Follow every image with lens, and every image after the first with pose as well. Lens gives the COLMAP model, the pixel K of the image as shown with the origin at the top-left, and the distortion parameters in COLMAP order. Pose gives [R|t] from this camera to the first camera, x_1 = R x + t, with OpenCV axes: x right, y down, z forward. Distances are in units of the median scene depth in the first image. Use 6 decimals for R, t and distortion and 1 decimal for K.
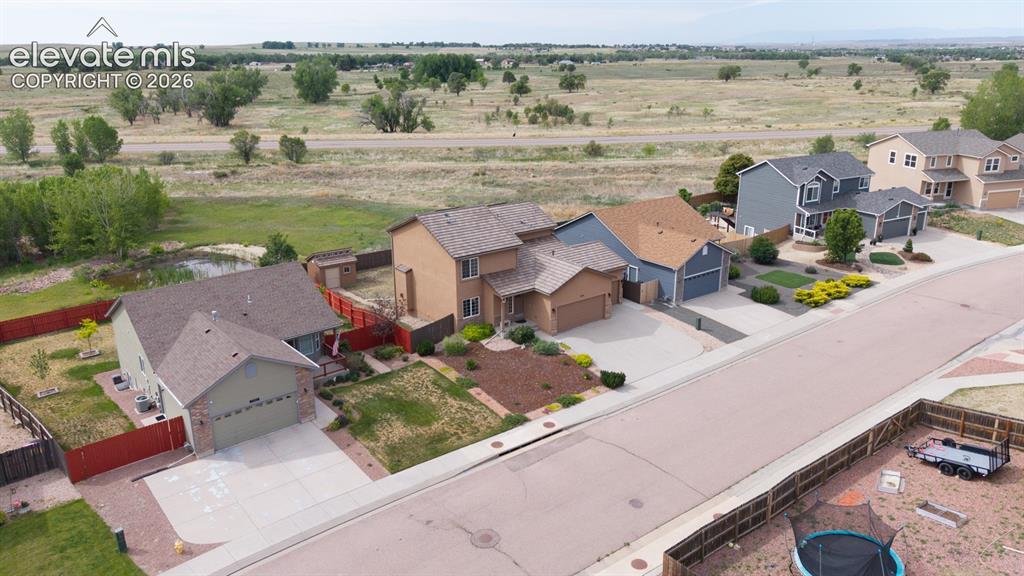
lens RADIAL K [[729.0, 0, 513.2], [0, 729.0, 265.2], [0, 0, 1]] dist [0.054731, -0.065449]
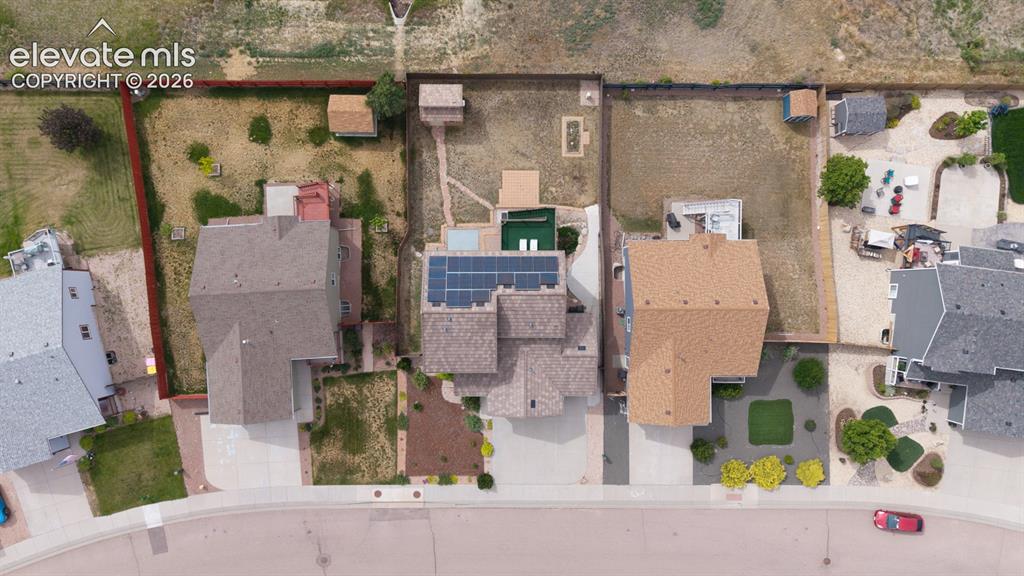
lens RADIAL K [[690.1, 0, 512.0], [0, 690.1, 288.0], [0, 0, 1]] dist [0.041761, -0.049255]
pose [[0.802815, 0.596171, 0.008257, -0.047837], [-0.187706, 0.239575, 0.952560, -0.988151], [0.565911, -0.766279, 0.304239, 0.712891]]
